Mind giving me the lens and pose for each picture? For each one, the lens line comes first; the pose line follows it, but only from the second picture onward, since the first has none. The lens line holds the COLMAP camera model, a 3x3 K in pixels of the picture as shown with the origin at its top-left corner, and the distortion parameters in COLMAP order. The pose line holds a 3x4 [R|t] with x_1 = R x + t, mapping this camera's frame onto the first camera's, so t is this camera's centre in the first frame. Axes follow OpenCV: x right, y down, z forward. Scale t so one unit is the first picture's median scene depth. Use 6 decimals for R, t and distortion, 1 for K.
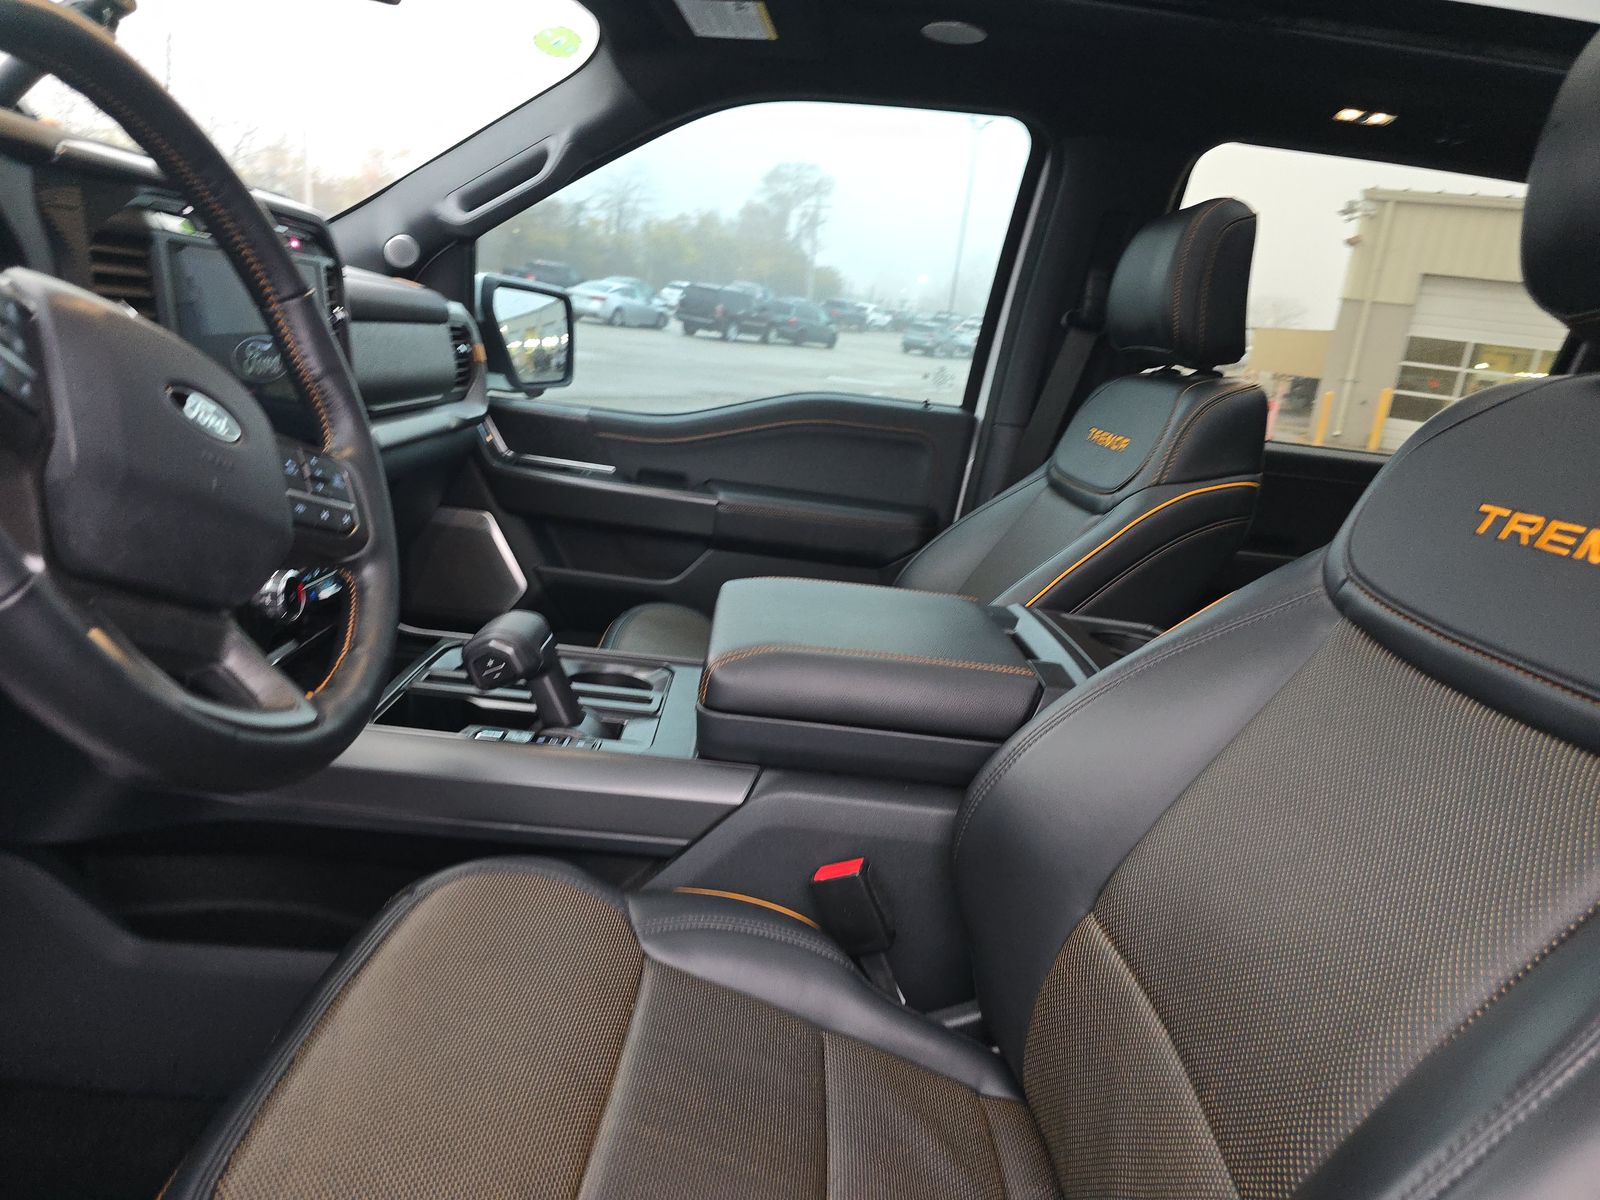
lens RADIAL K [[1119.8, 0, 800.0], [0, 1119.8, 600.0], [0, 0, 1]] dist [0.052033, -0.044251]
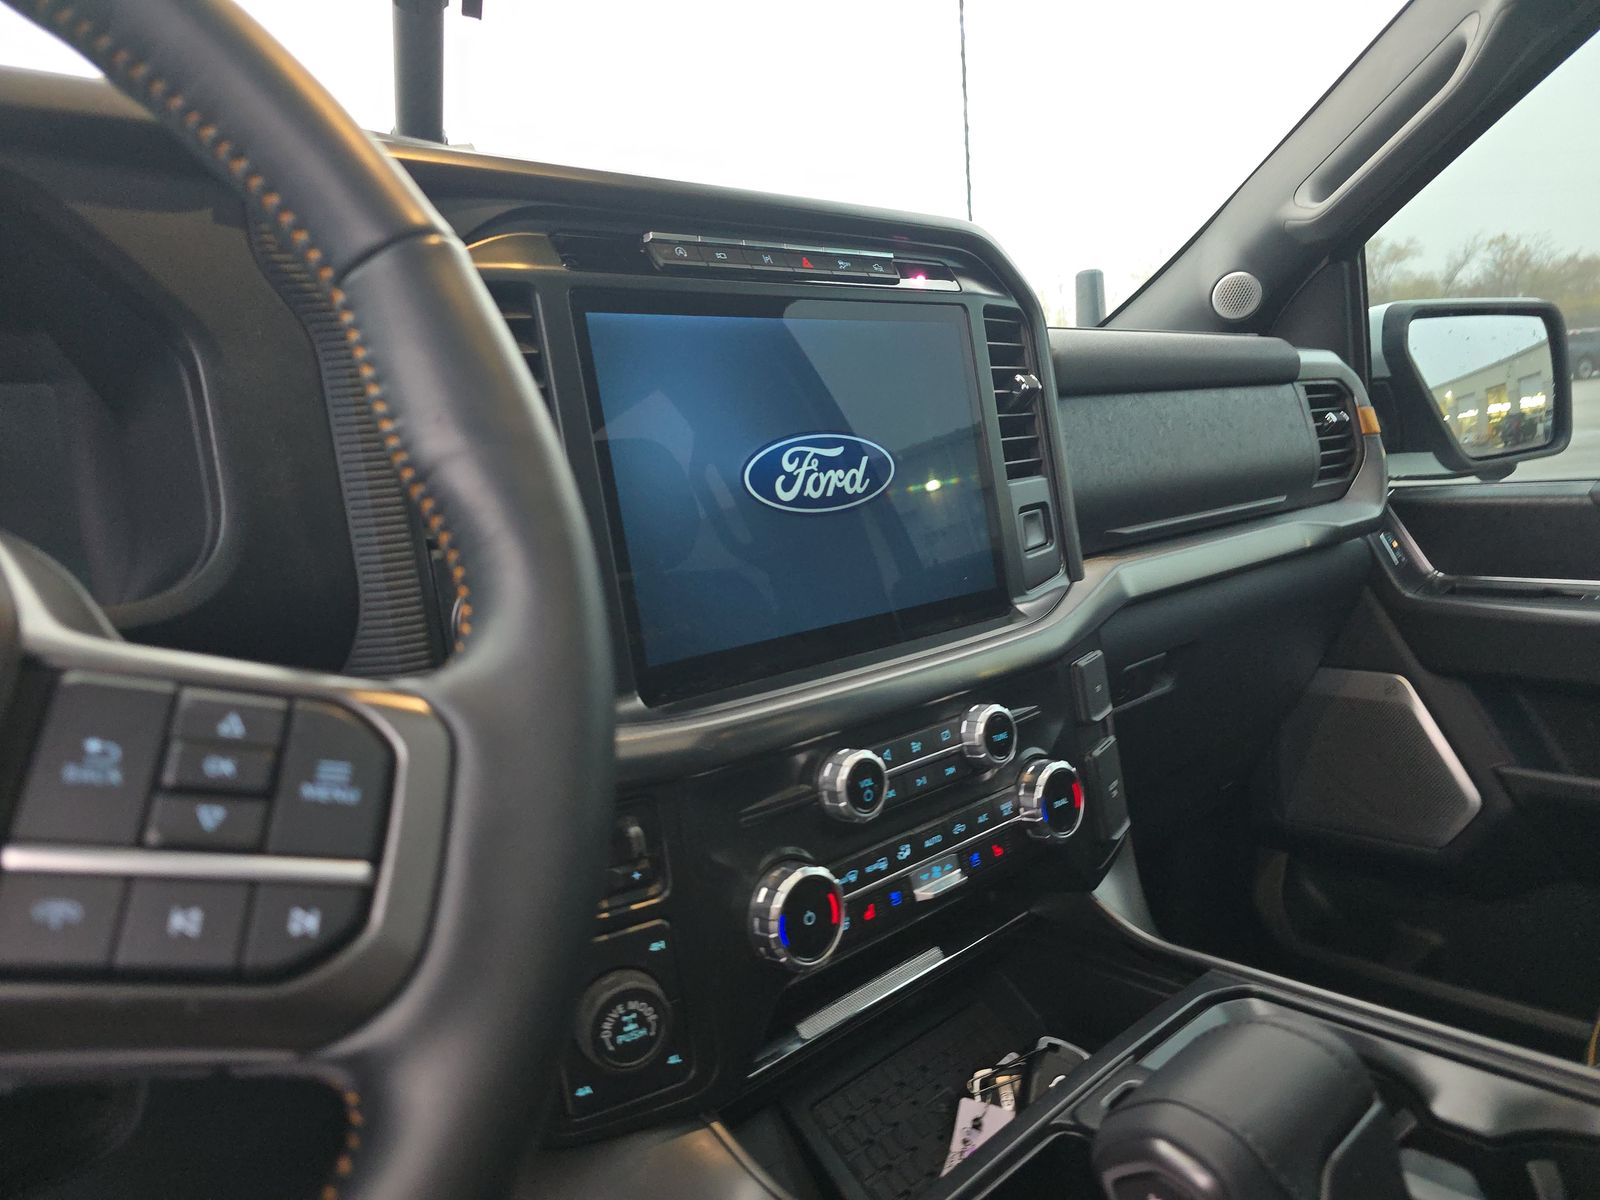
lens RADIAL K [[1119.8, 0, 800.0], [0, 1119.8, 600.0], [0, 0, 1]] dist [0.052033, -0.044251]
pose [[0.674236, -0.077795, -0.734407, -0.042777], [-0.011046, 0.993263, -0.115356, -0.043922], [0.738433, 0.085889, 0.668834, 0.345270]]
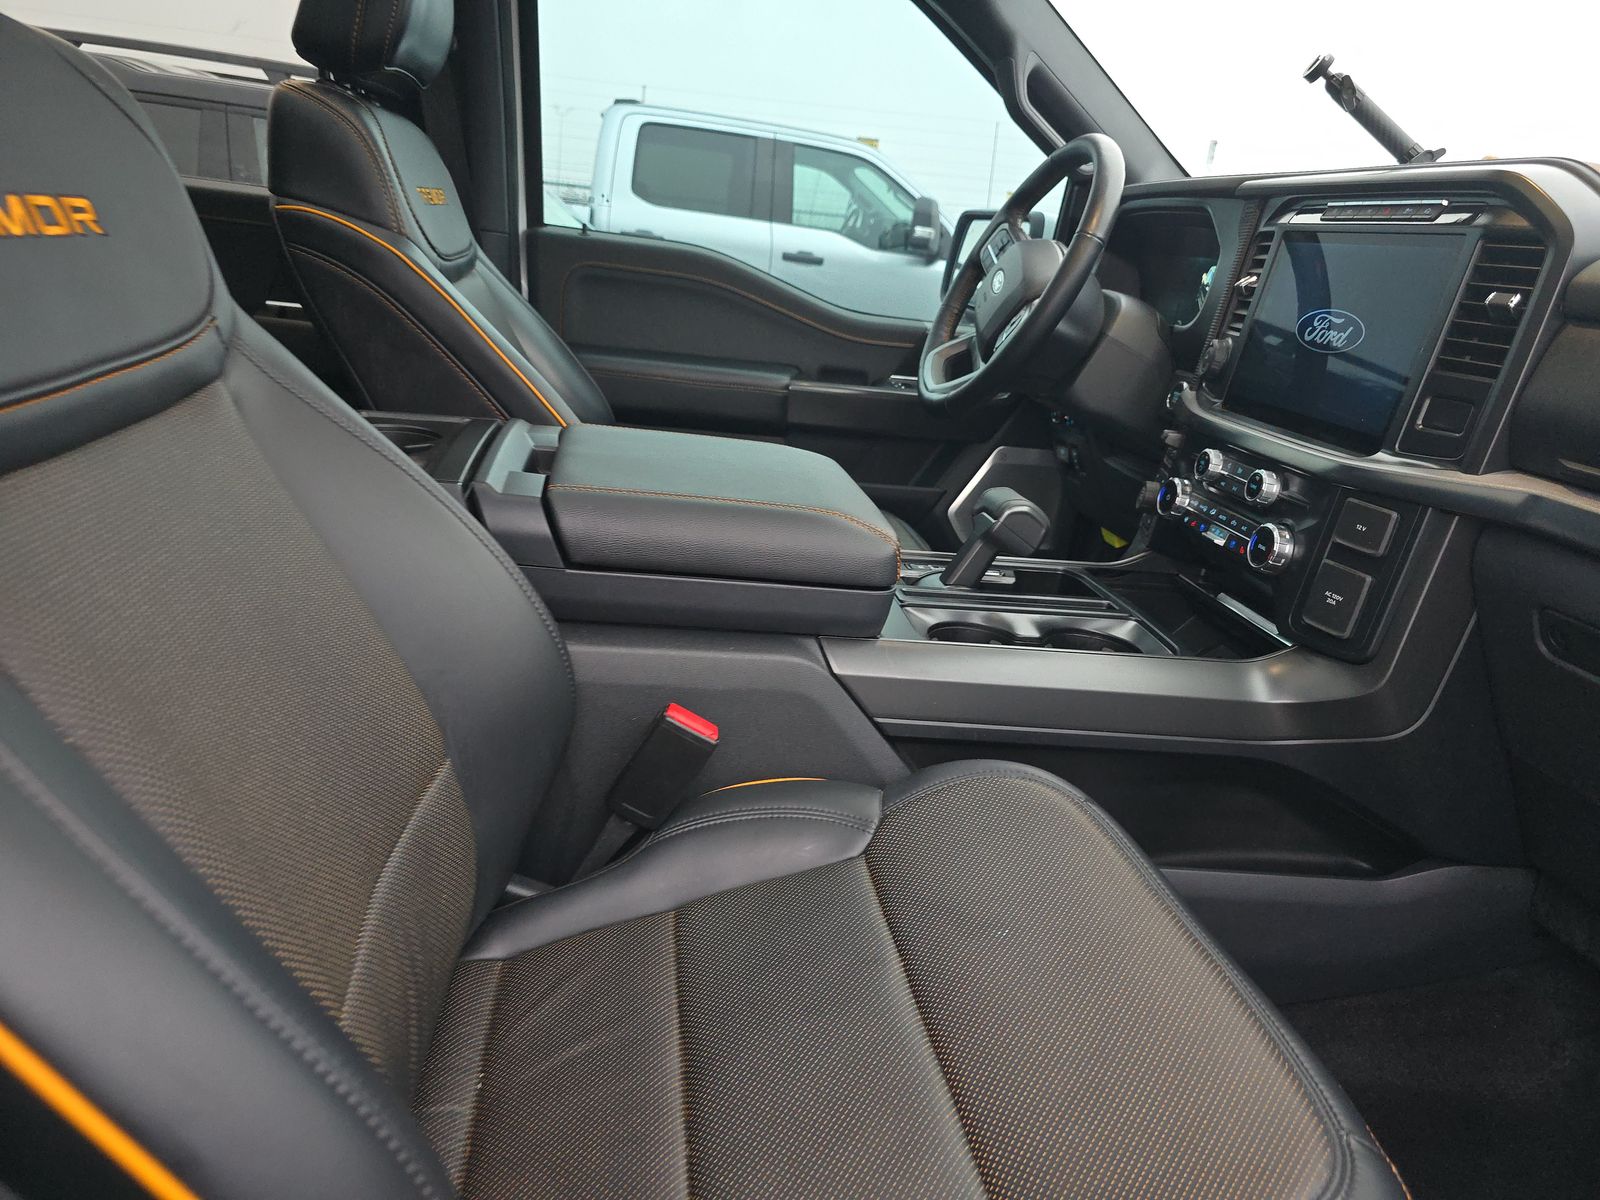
lens RADIAL K [[1119.8, 0, 800.0], [0, 1119.8, 600.0], [0, 0, 1]] dist [0.052033, -0.044251]
pose [[-0.964017, -0.181963, -0.193805, 0.078256], [-0.256364, 0.829249, 0.496613, -0.217117], [0.070347, 0.528428, -0.846059, 1.089024]]
